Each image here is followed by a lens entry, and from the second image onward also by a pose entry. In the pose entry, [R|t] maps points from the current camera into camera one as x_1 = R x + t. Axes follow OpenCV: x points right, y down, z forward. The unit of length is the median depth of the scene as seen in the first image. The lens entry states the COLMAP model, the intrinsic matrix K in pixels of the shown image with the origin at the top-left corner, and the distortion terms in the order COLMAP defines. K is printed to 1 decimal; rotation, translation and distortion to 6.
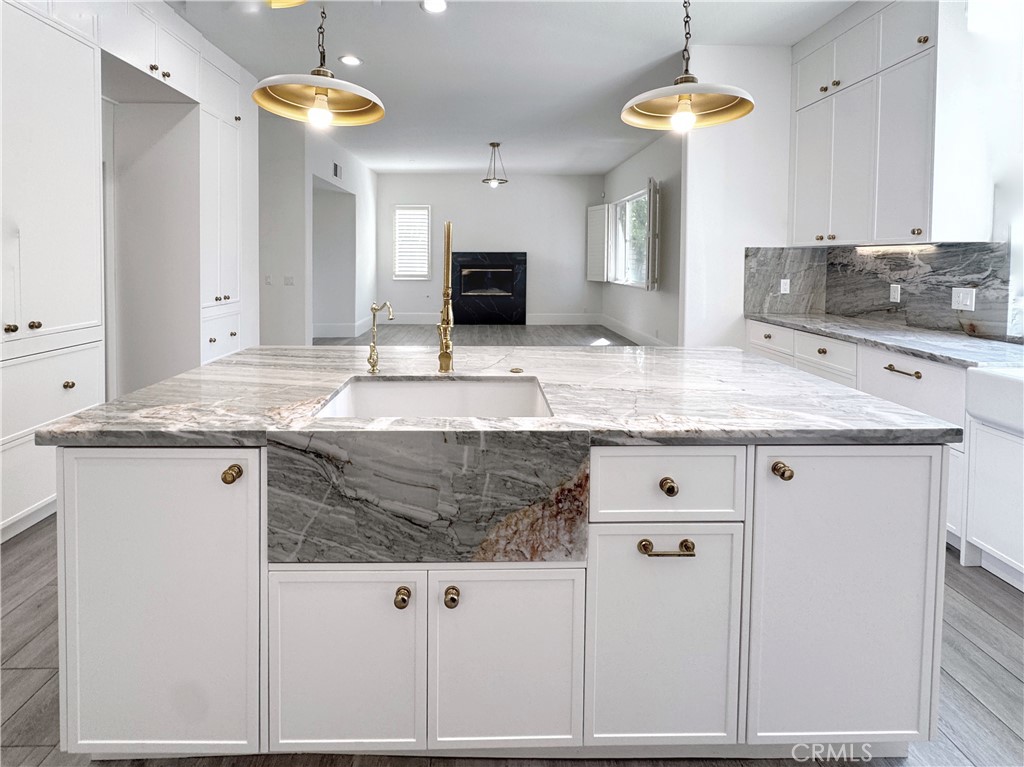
lens RADIAL K [[463.9, 0, 484.5], [0, 463.9, 272.7], [0, 0, 1]] dist [-0.003527, -0.000421]
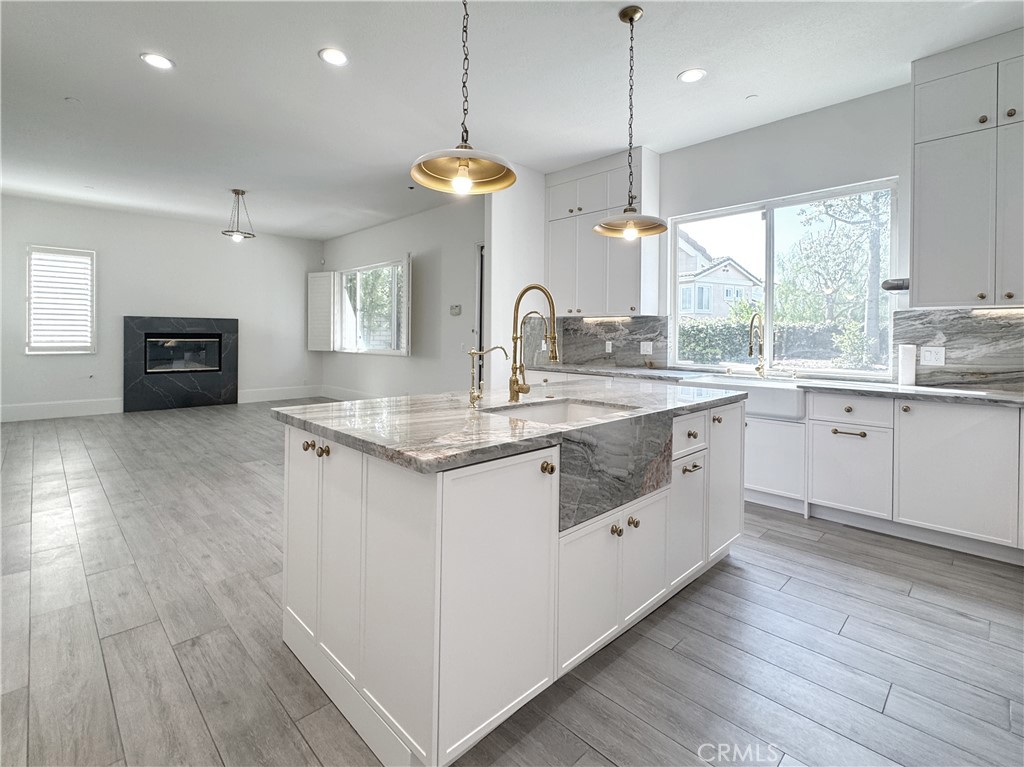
lens RADIAL K [[487.8, 0, 499.5], [0, 487.8, 334.2], [0, 0, 1]] dist [-0.002698, -0.000037]
pose [[0.727434, 0.003612, 0.686168, -0.634838], [0.014462, 0.999683, -0.020593, 0.034175], [-0.686025, 0.024903, 0.727152, 0.034642]]
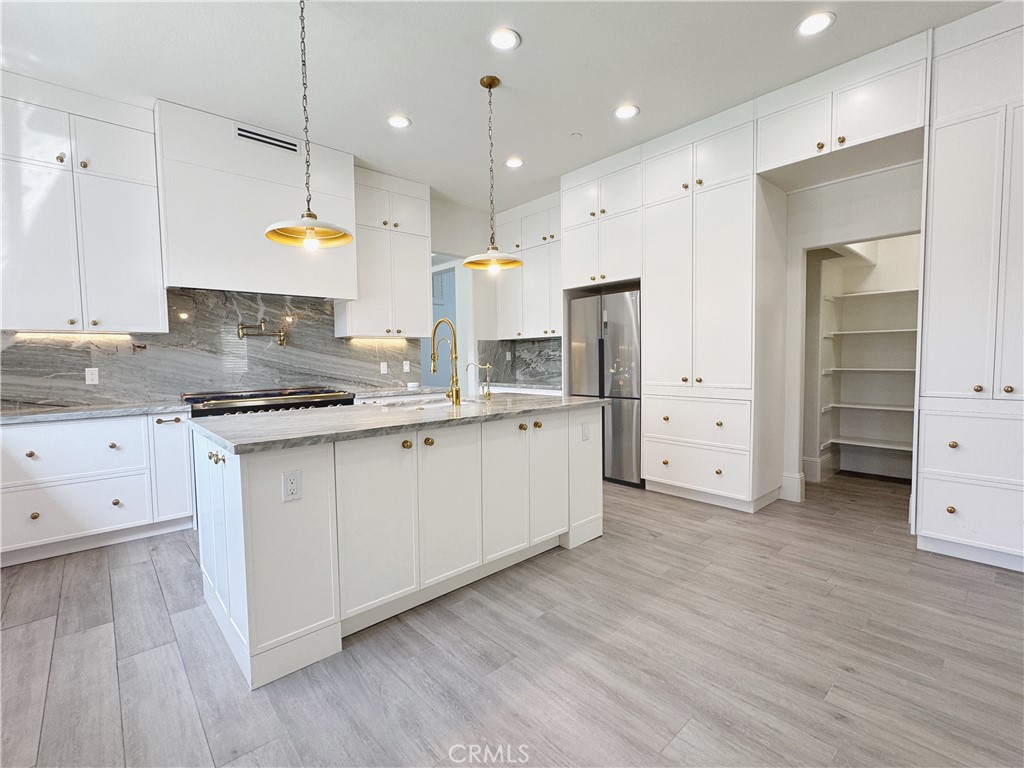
lens RADIAL K [[465.5, 0, 509.0], [0, 465.5, 383.4], [0, 0, 1]] dist [-0.002670, -0.000250]
pose [[-0.749425, 0.043135, -0.660683, 0.581186], [-0.008053, 0.997208, 0.074241, 0.003843], [0.662041, 0.060959, -0.746985, 1.512648]]
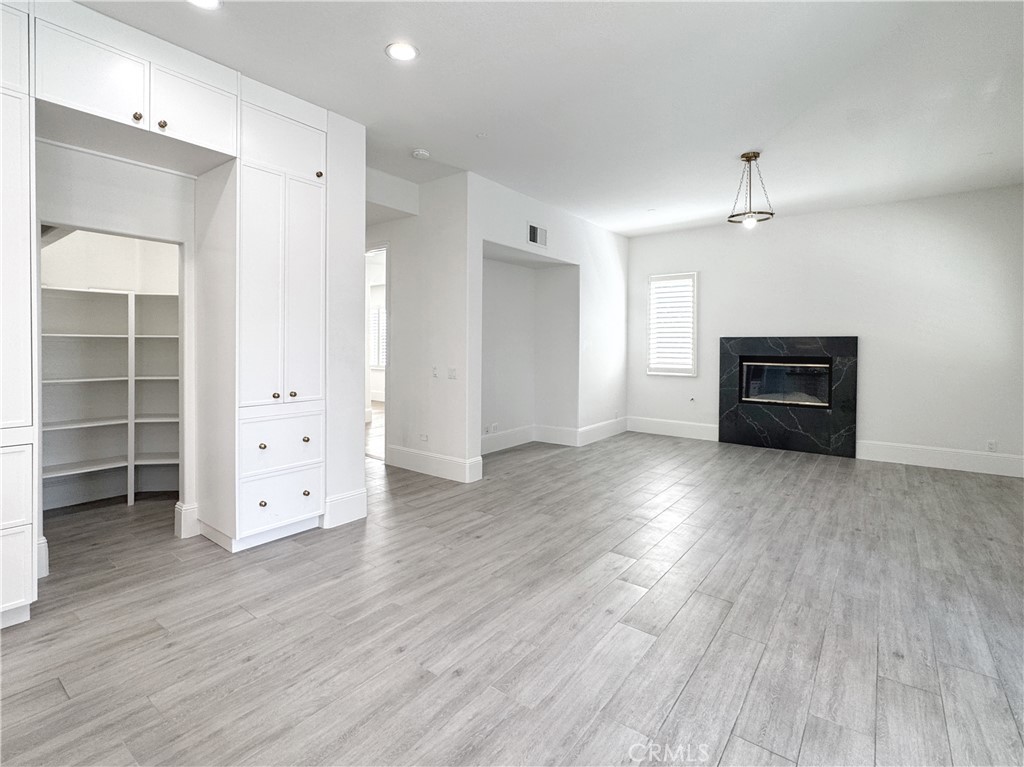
lens RADIAL K [[490.5, 0, 511.5], [0, 490.5, 350.9], [0, 0, 1]] dist [-0.003687, -0.000077]
pose [[0.789987, 0.008096, -0.613070, 0.431853], [-0.020437, 0.999705, -0.013133, -0.029693], [0.612782, 0.022904, 0.789920, 0.822812]]
